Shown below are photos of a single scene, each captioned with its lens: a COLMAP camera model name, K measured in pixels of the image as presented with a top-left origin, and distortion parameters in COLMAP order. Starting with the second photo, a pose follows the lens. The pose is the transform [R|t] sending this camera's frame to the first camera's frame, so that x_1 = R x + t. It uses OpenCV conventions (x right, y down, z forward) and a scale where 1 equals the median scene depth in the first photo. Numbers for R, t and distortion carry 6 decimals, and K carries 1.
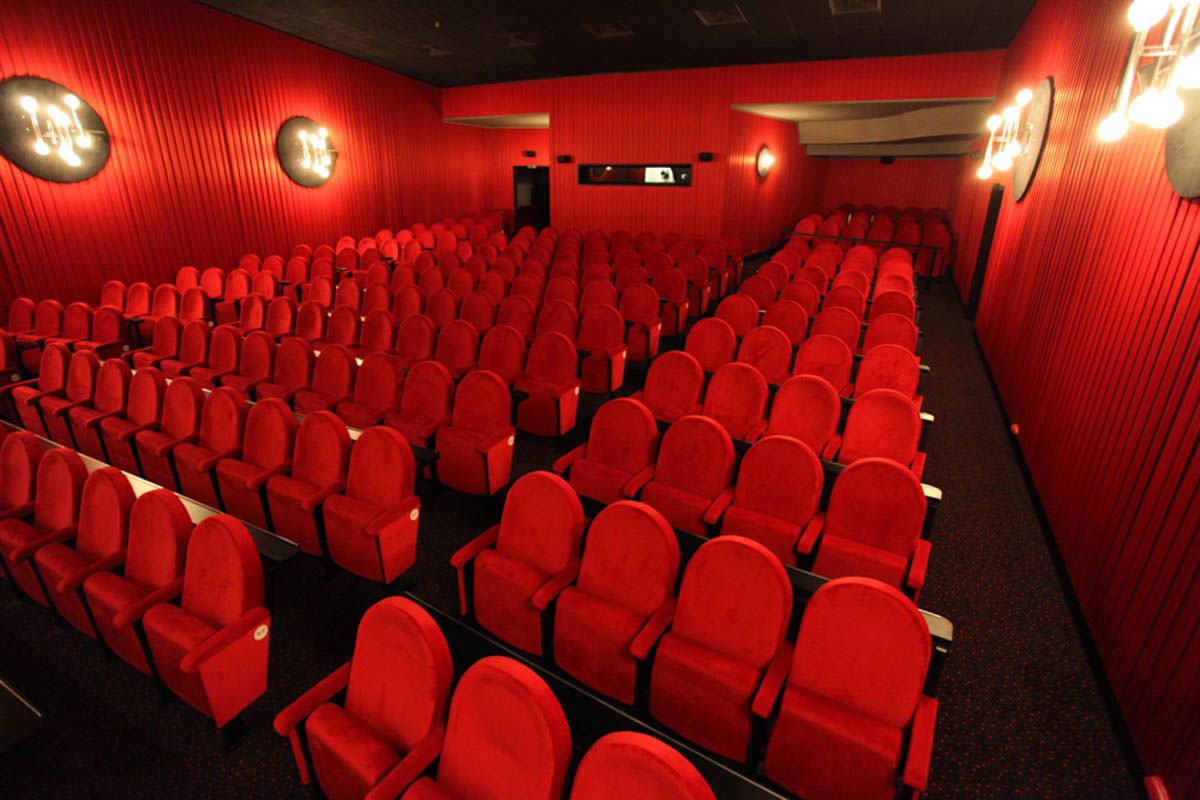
lens RADIAL K [[591.9, 0, 600.0], [0, 591.9, 400.0], [0, 0, 1]] dist [-0.063696, 0.028323]
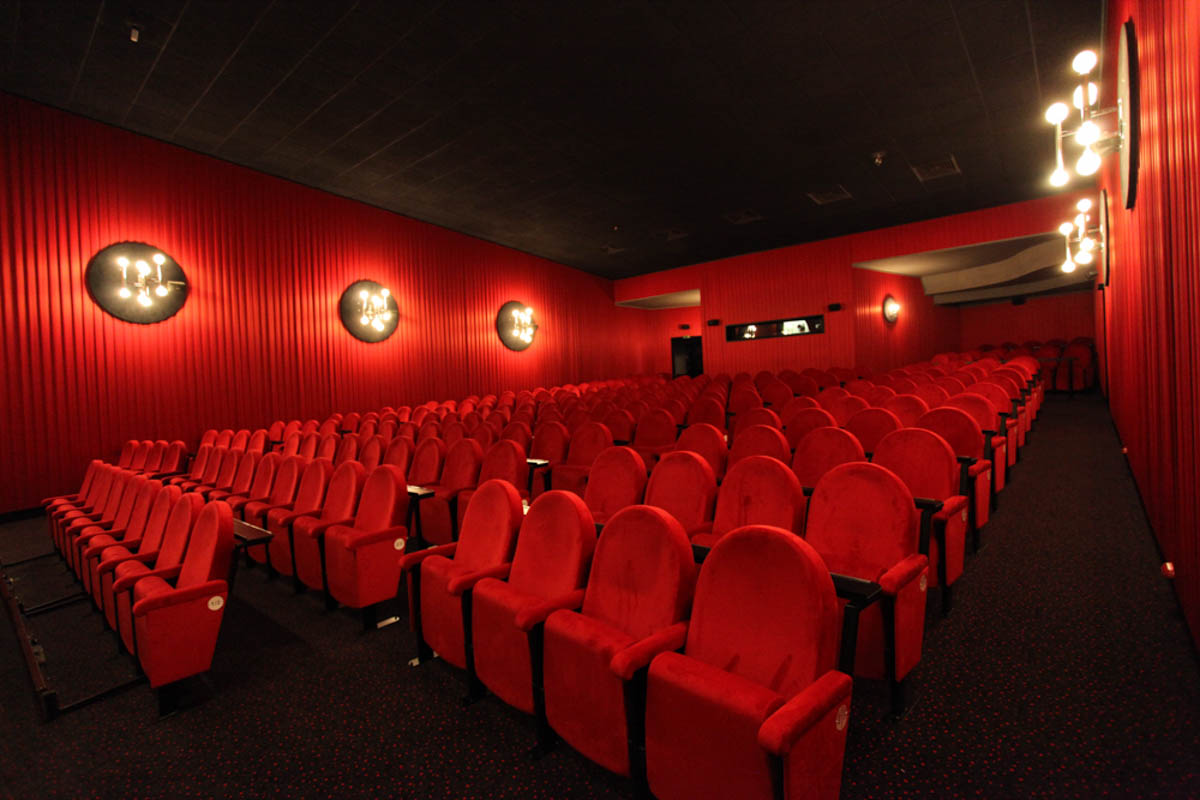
lens RADIAL K [[591.9, 0, 600.0], [0, 591.9, 400.0], [0, 0, 1]] dist [-0.063696, 0.028323]
pose [[0.965895, -0.050457, -0.253971, 0.015572], [-0.034986, 0.946405, -0.321083, 0.153374], [0.256560, 0.319018, 0.912362, -0.130806]]
